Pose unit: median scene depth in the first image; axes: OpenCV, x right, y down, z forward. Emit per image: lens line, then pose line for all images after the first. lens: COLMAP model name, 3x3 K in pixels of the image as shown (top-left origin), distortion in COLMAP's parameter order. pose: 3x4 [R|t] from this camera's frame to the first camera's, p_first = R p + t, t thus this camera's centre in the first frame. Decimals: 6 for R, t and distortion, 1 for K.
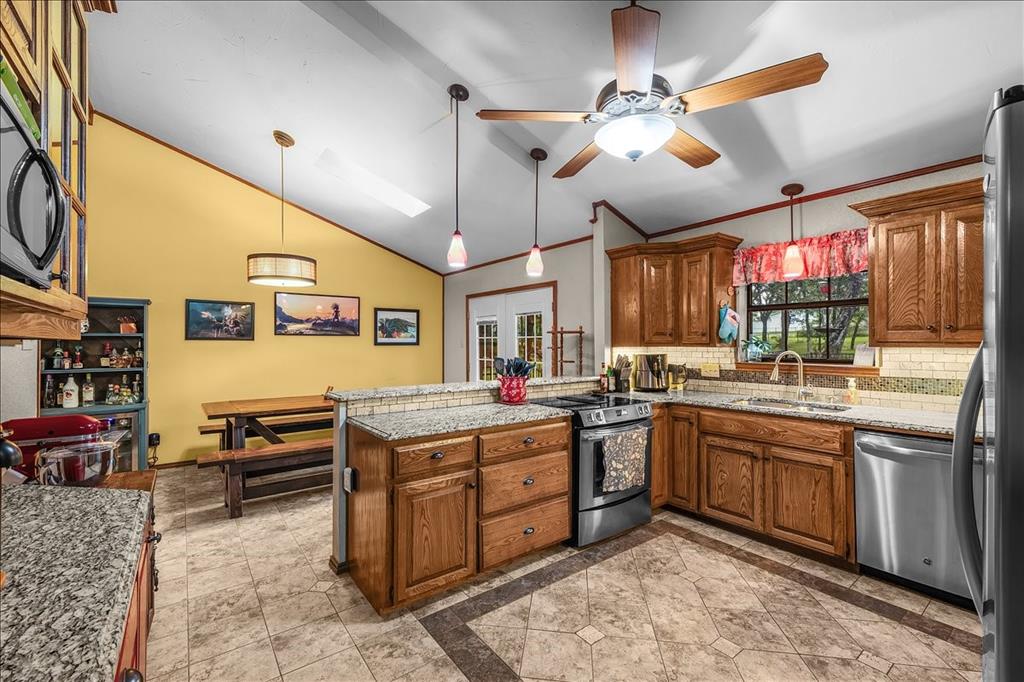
lens RADIAL K [[439.0, 0, 512.0], [0, 439.0, 341.0], [0, 0, 1]] dist [0.001309, 0.000015]
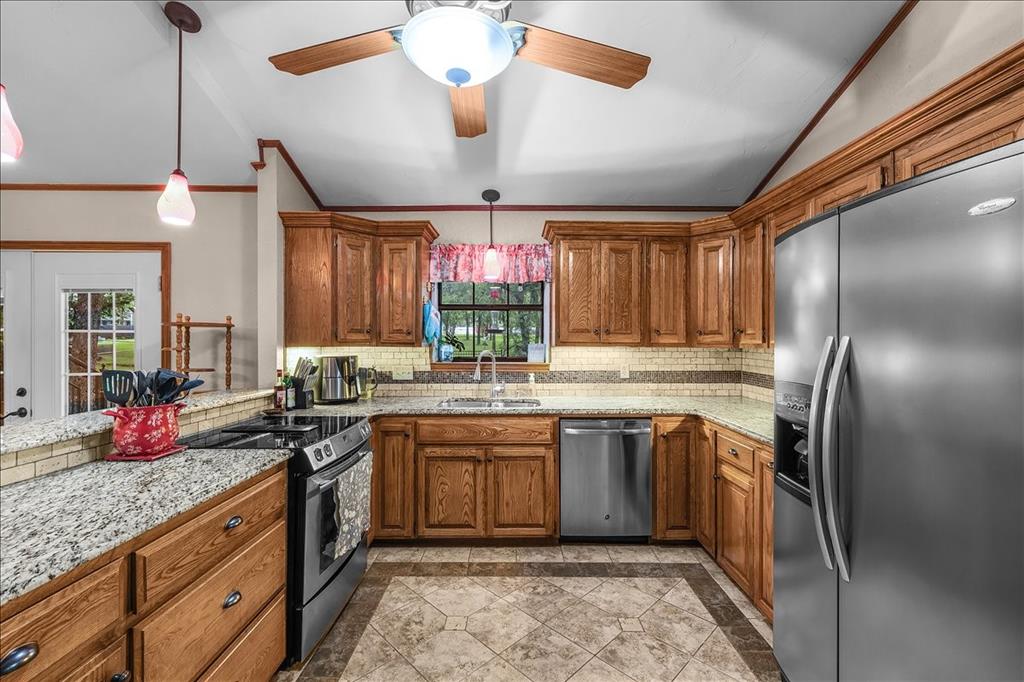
lens RADIAL K [[433.7, 0, 515.9], [0, 433.7, 340.2], [0, 0, 1]] dist [0.001828, 0.000097]
pose [[0.599529, 0.007895, 0.800314, -0.146918], [-0.008311, 0.999959, -0.003638, 0.001762], [-0.800310, -0.004471, 0.599570, 0.330027]]
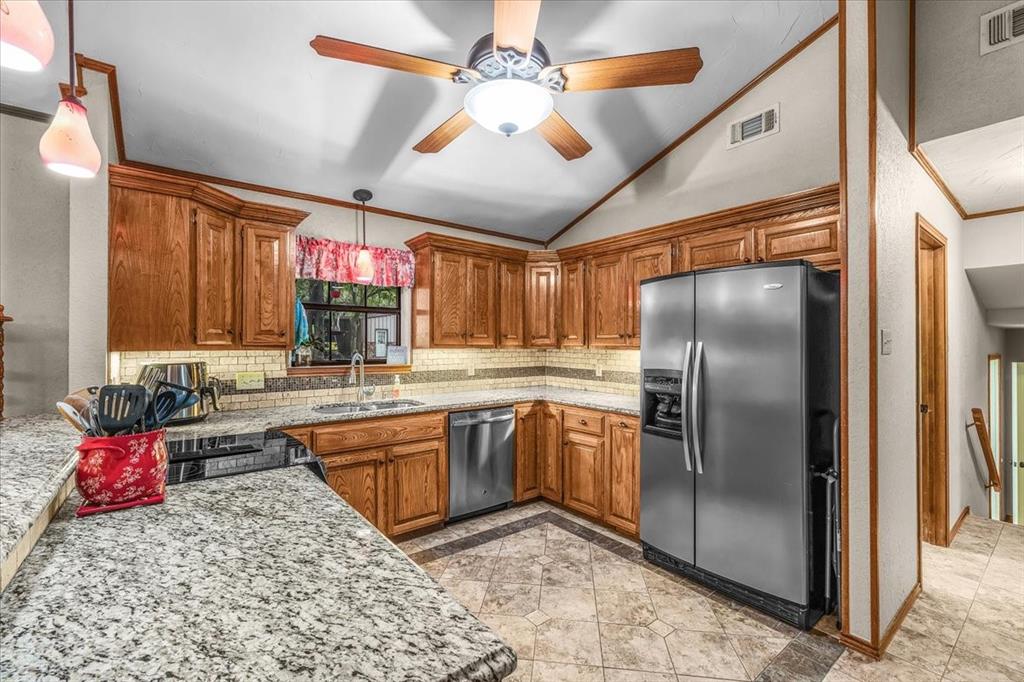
lens RADIAL K [[437.3, 0, 517.4], [0, 437.3, 340.7], [0, 0, 1]] dist [0.003169, 0.000405]
pose [[-0.027883, 0.011713, 0.999543, -0.384102], [-0.007385, 0.999902, -0.011923, 0.003474], [-0.999584, -0.007714, -0.027794, 0.659409]]
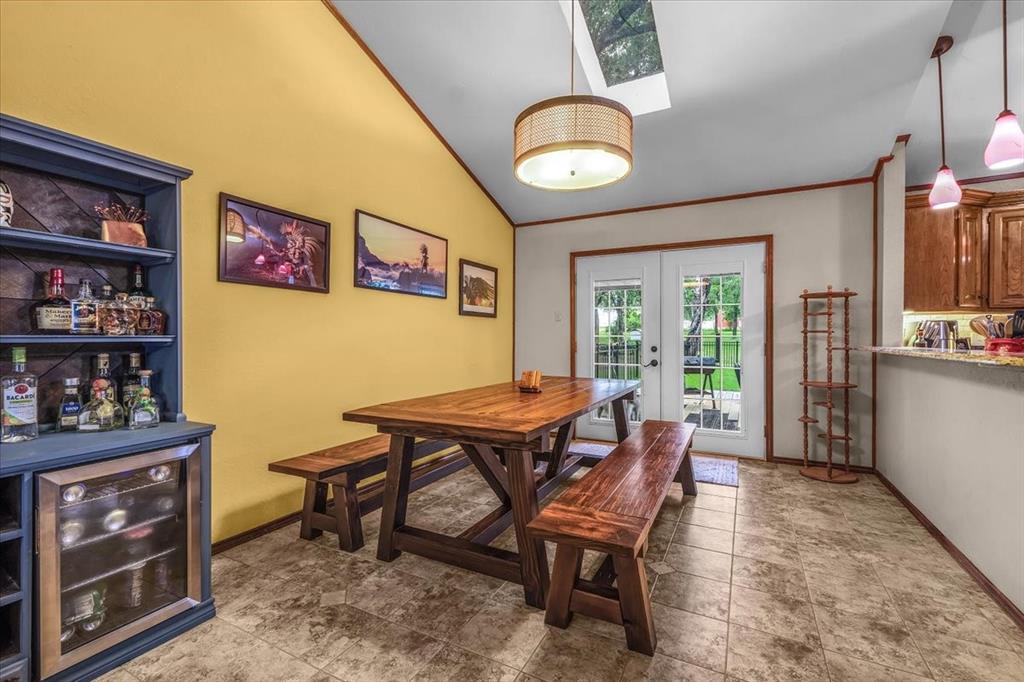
lens RADIAL K [[437.3, 0, 517.4], [0, 437.3, 340.7], [0, 0, 1]] dist [0.003169, 0.000405]
pose [[0.905358, 0.003141, 0.424637, -0.997087], [-0.007936, 0.999923, 0.009525, 0.082151], [-0.424575, -0.011993, 0.905313, 0.683536]]
